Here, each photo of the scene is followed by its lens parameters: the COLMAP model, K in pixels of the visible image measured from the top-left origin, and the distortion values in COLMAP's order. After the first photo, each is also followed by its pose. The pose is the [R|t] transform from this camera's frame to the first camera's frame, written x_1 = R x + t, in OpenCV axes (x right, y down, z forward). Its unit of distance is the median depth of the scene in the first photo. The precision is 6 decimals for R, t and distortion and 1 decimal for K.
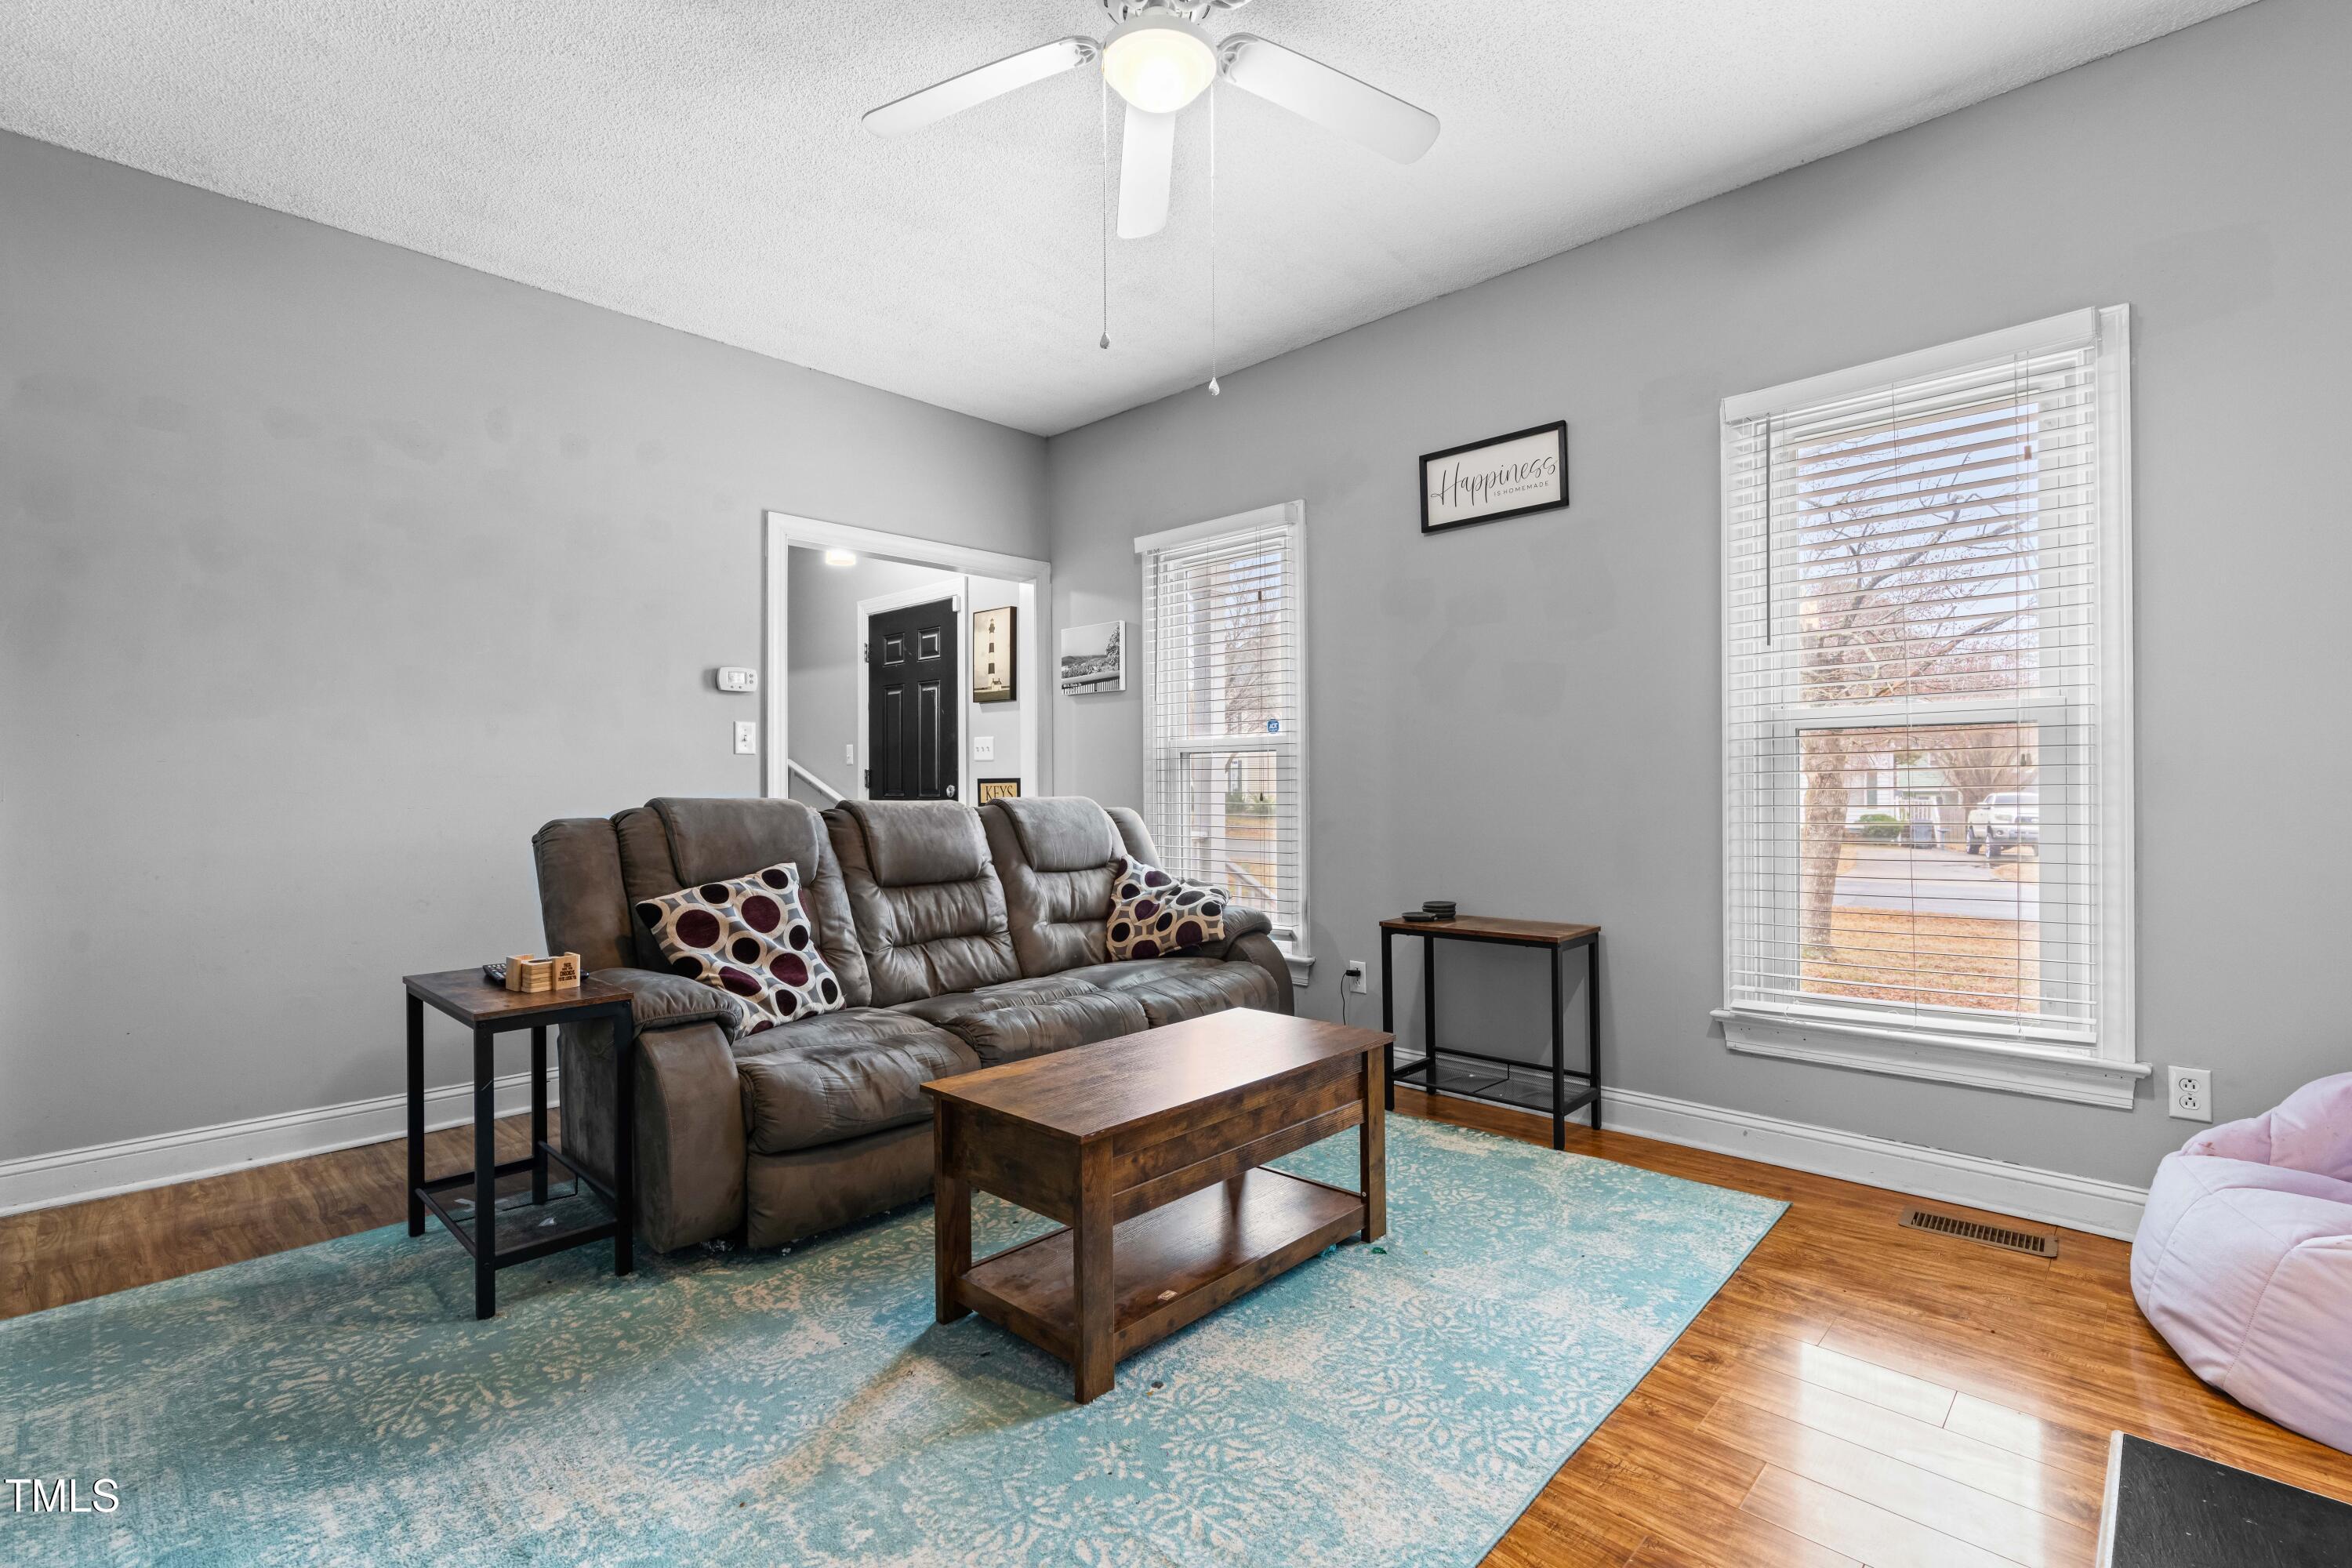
lens RADIAL K [[1073.2, 0, 1180.8], [0, 1073.2, 777.3], [0, 0, 1]] dist [-0.009260, 0.004805]
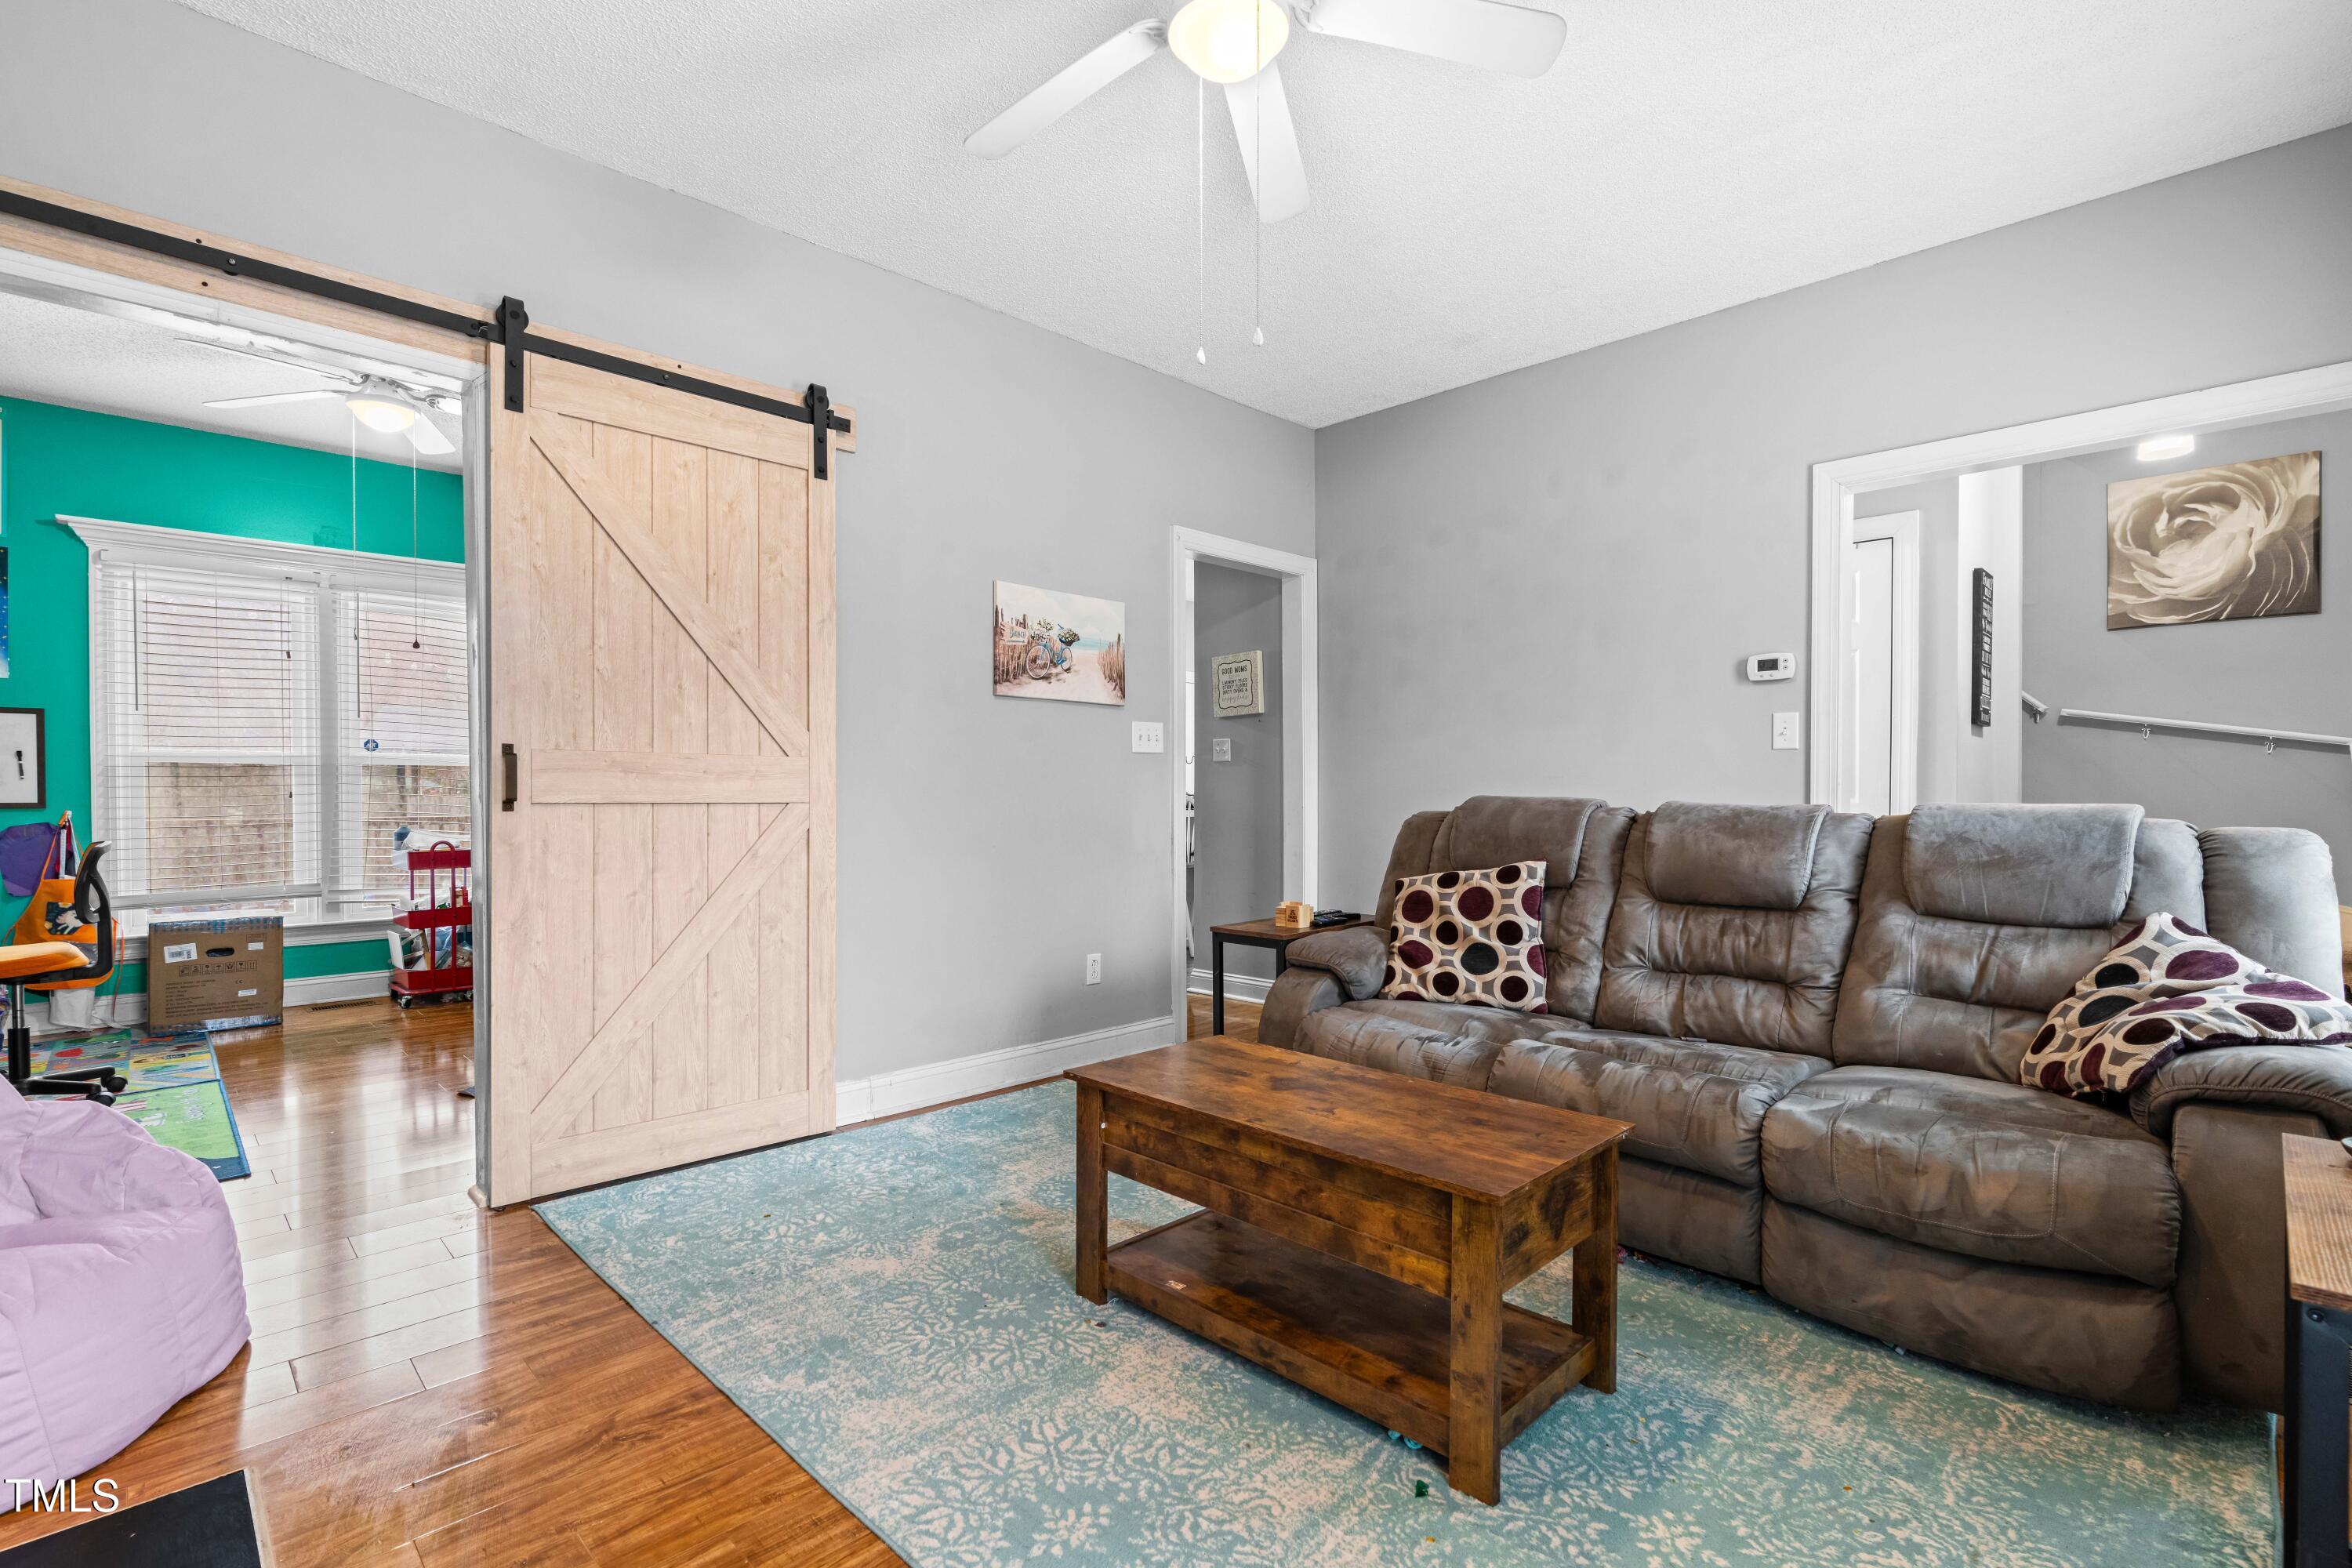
lens RADIAL K [[1073.2, 0, 1165.1], [0, 1073.2, 798.2], [0, 0, 1]] dist [-0.009260, 0.004805]
pose [[-0.037255, 0.015722, -0.999182, 0.617990], [0.011055, 0.999822, 0.015320, 0.000081], [0.999245, -0.010475, -0.037422, 0.633179]]
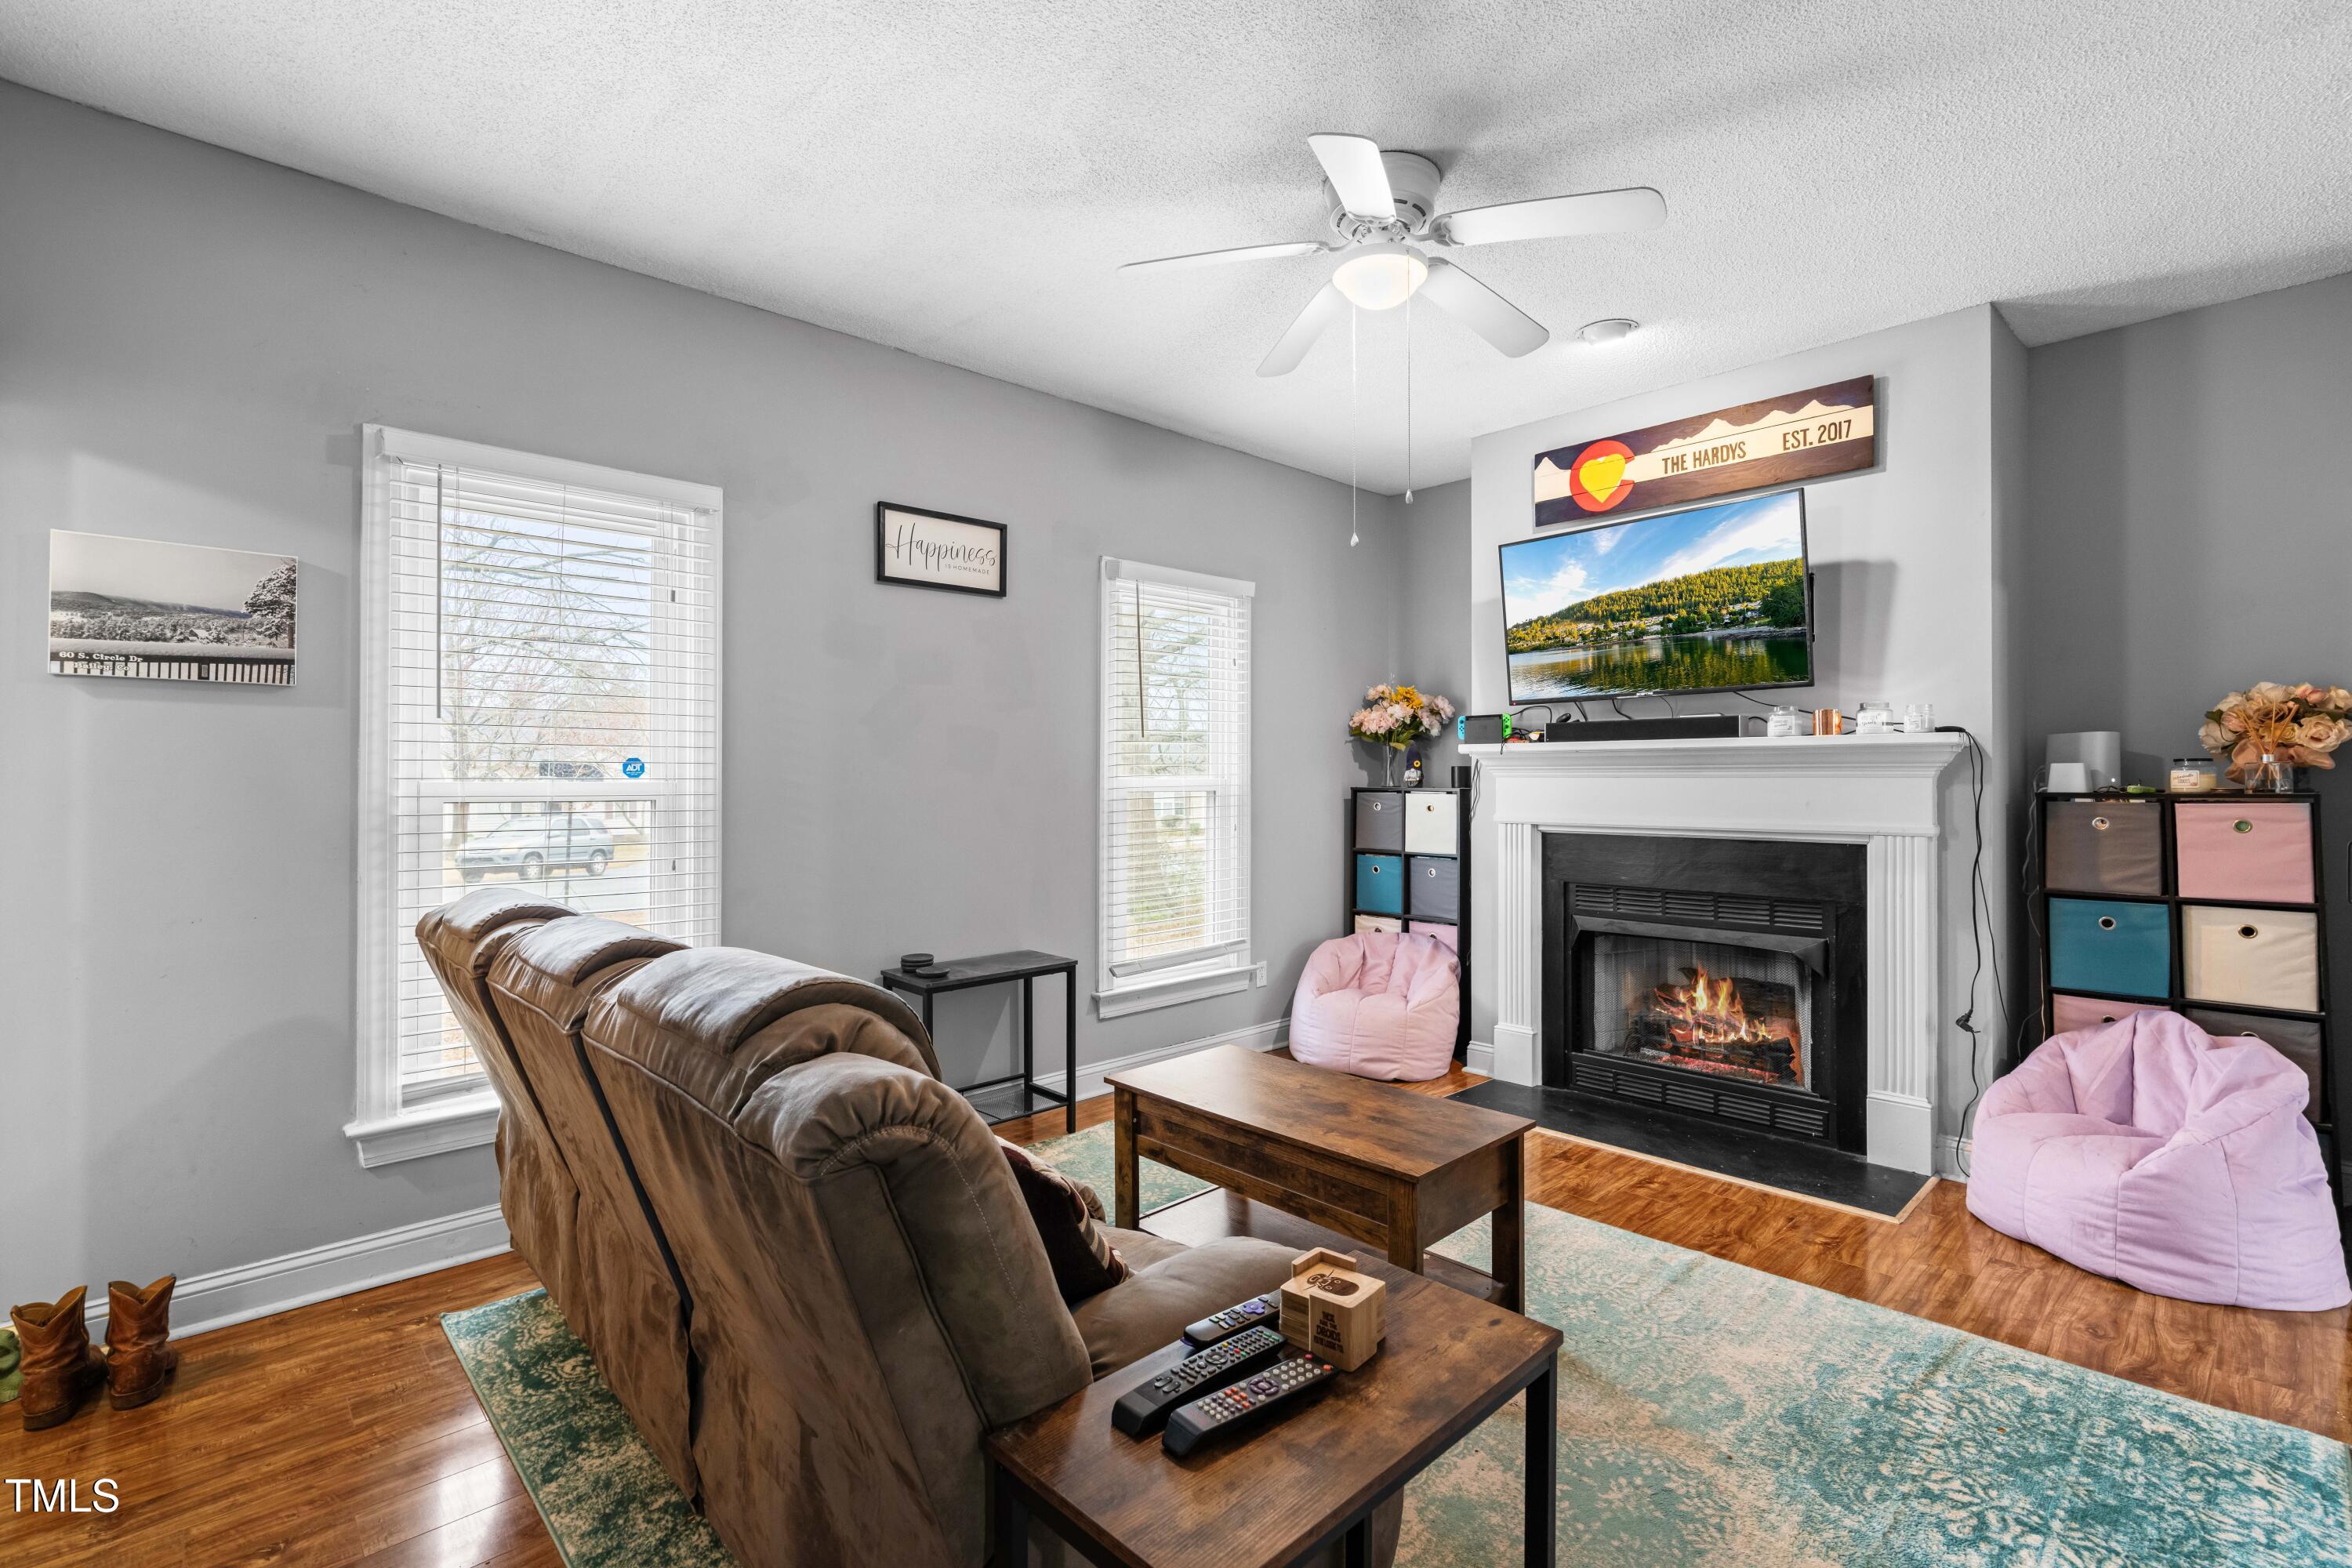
lens RADIAL K [[1073.2, 0, 1175.8], [0, 1073.2, 770.2], [0, 0, 1]] dist [-0.009260, 0.004805]
pose [[0.053809, 0.010050, 0.998501, -0.814590], [-0.011061, 0.999894, -0.009467, -0.055445], [-0.998490, -0.010535, 0.053915, 0.756677]]
